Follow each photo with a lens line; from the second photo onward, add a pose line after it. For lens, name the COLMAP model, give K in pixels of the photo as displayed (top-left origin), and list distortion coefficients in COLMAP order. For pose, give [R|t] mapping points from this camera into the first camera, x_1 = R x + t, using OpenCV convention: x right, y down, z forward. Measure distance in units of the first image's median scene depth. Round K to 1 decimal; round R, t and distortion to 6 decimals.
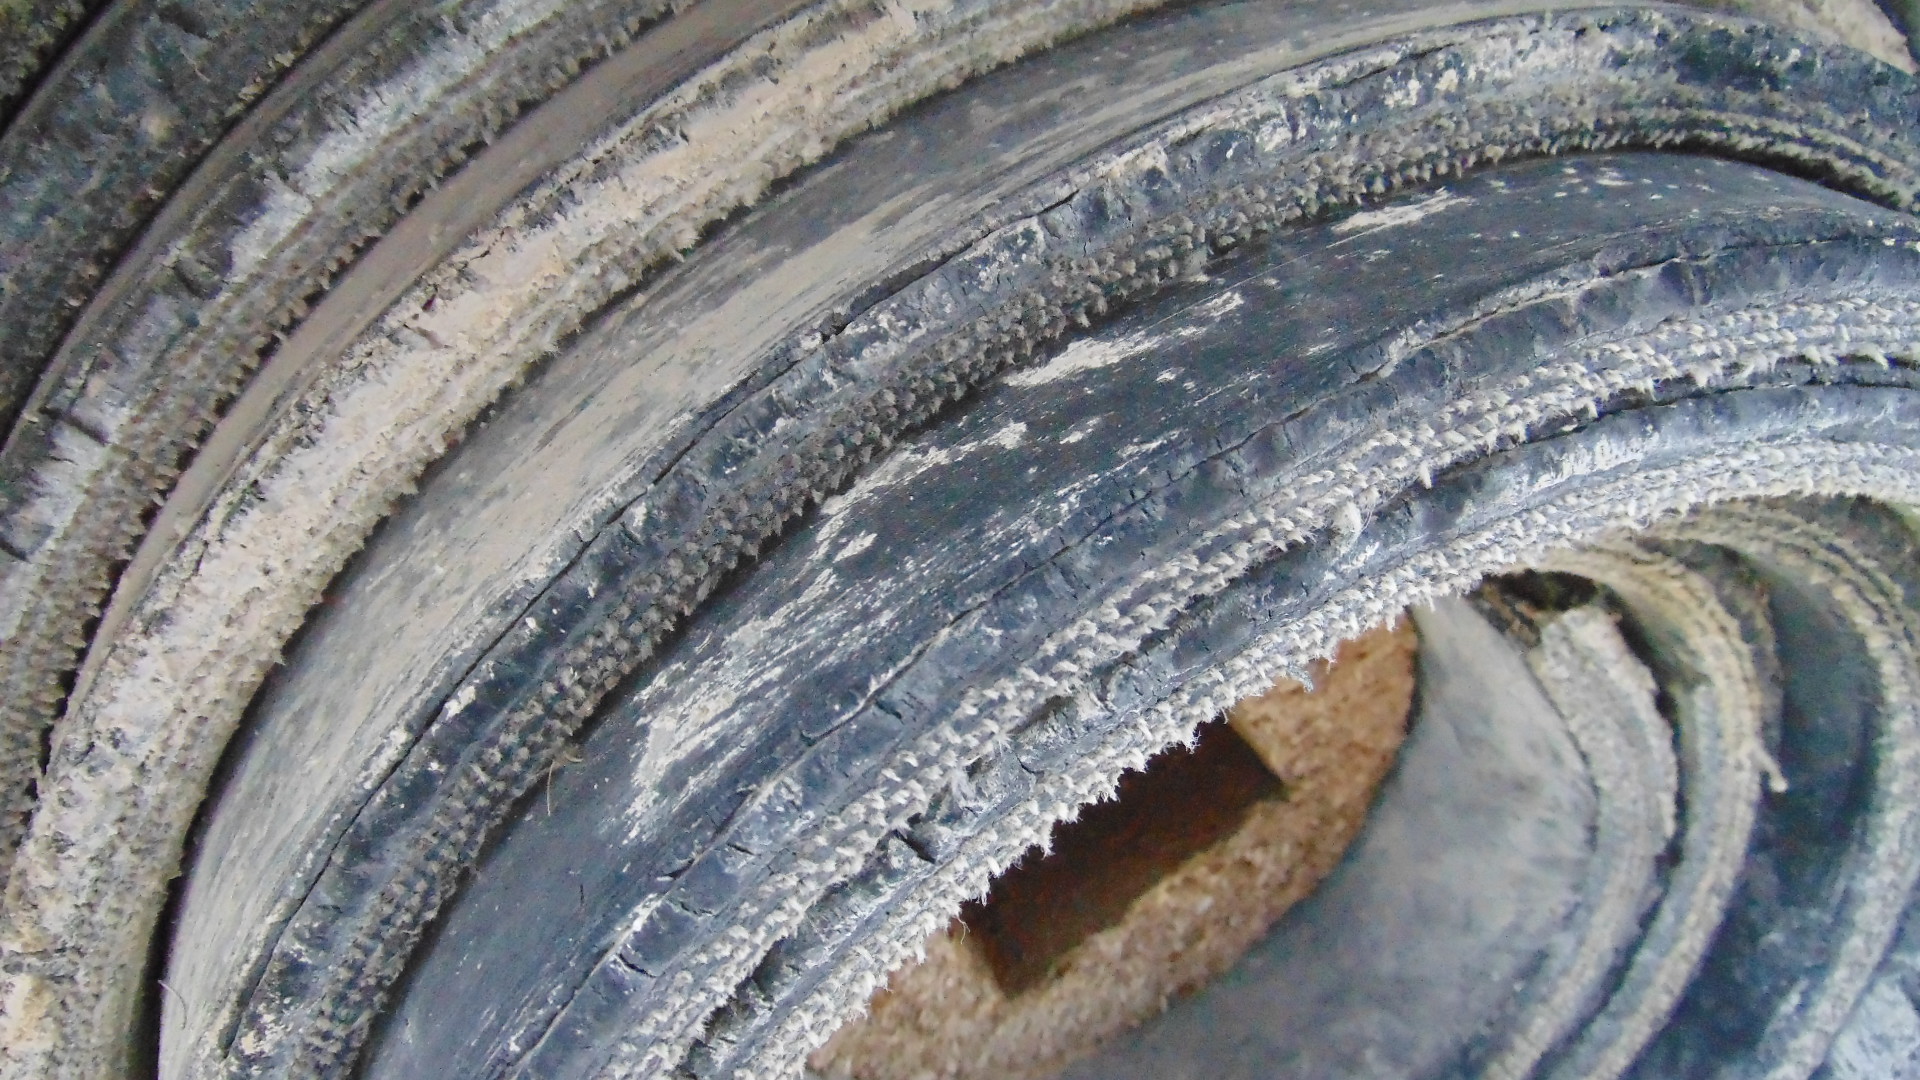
lens RADIAL K [[1440.6, 0, 956.0], [0, 1440.6, 545.2], [0, 0, 1]] dist [-0.010673, 0.024822]
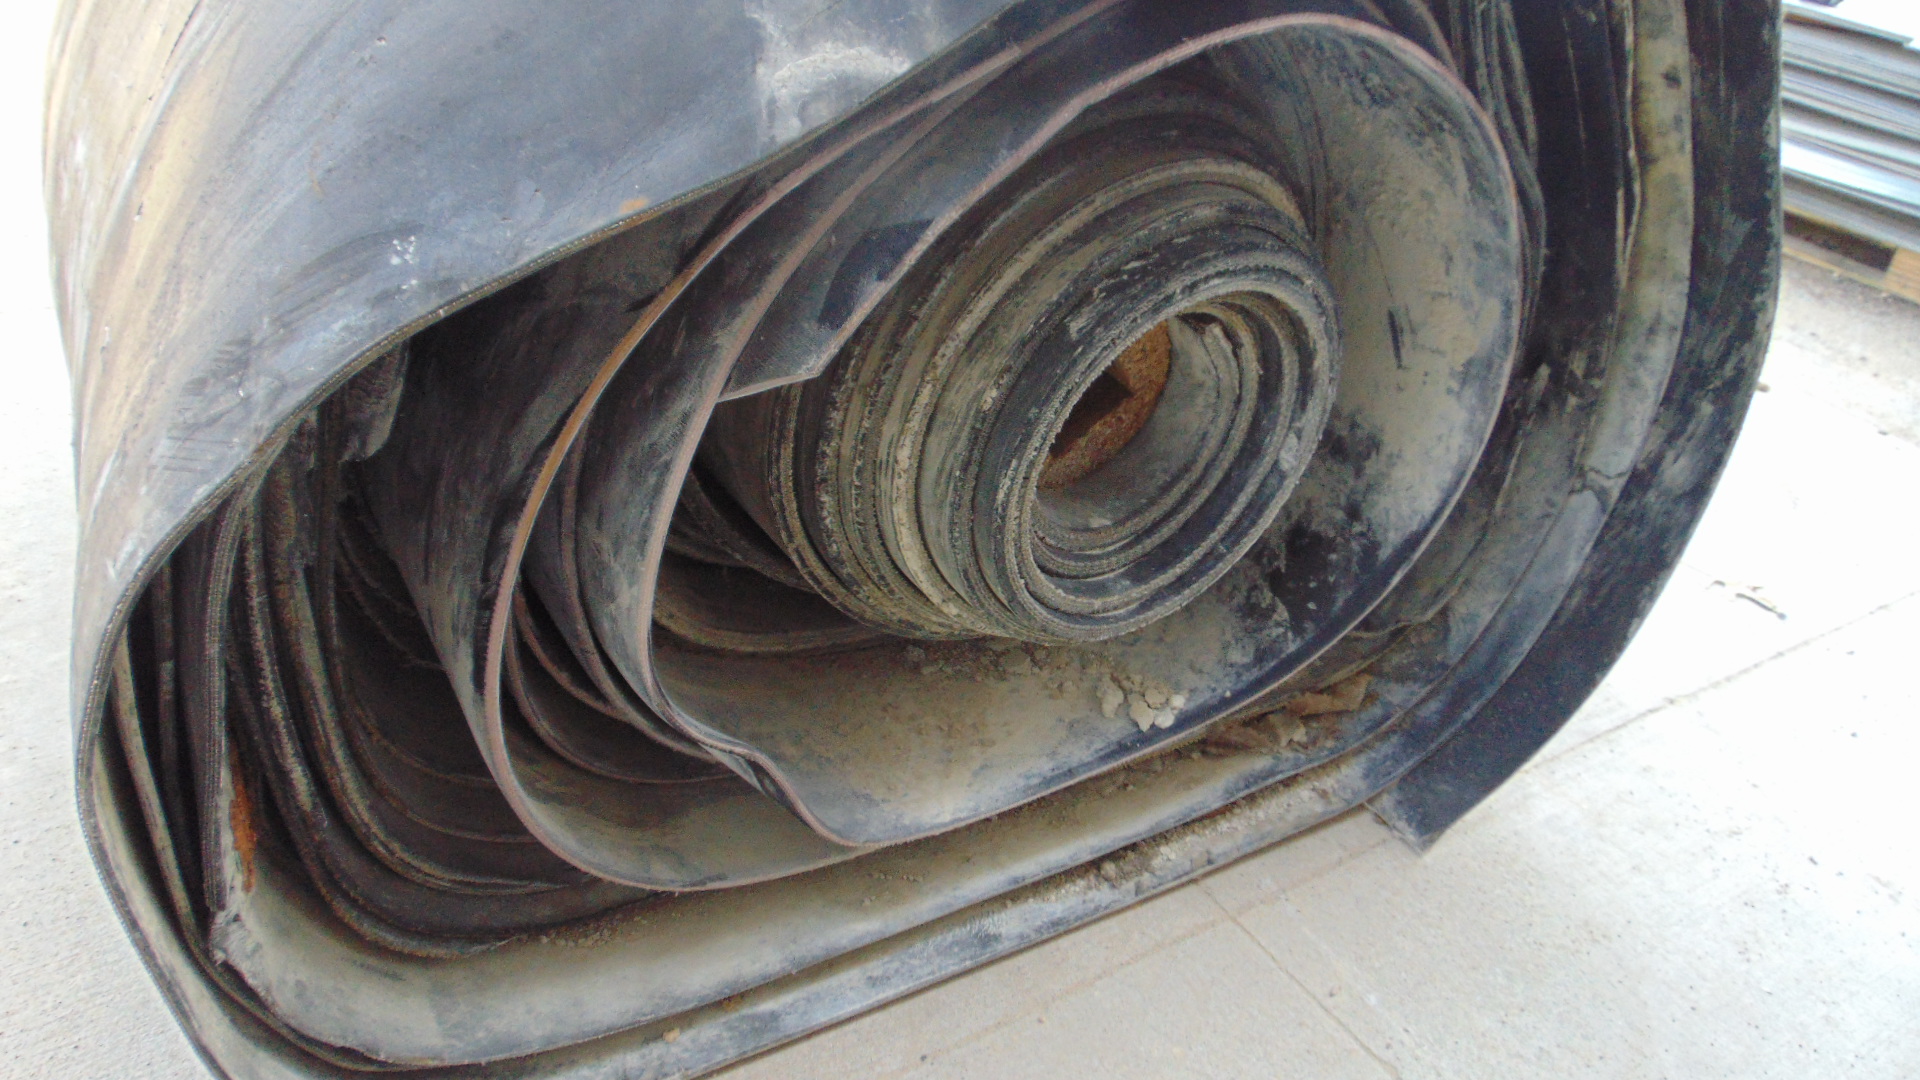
lens RADIAL K [[1440.6, 0, 963.2], [0, 1440.6, 538.0], [0, 0, 1]] dist [-0.010673, 0.024822]
pose [[0.974424, -0.033462, 0.222212, -1.866569], [0.018148, 0.997339, 0.070603, 0.537020], [-0.223984, -0.064765, 0.972439, -4.480362]]
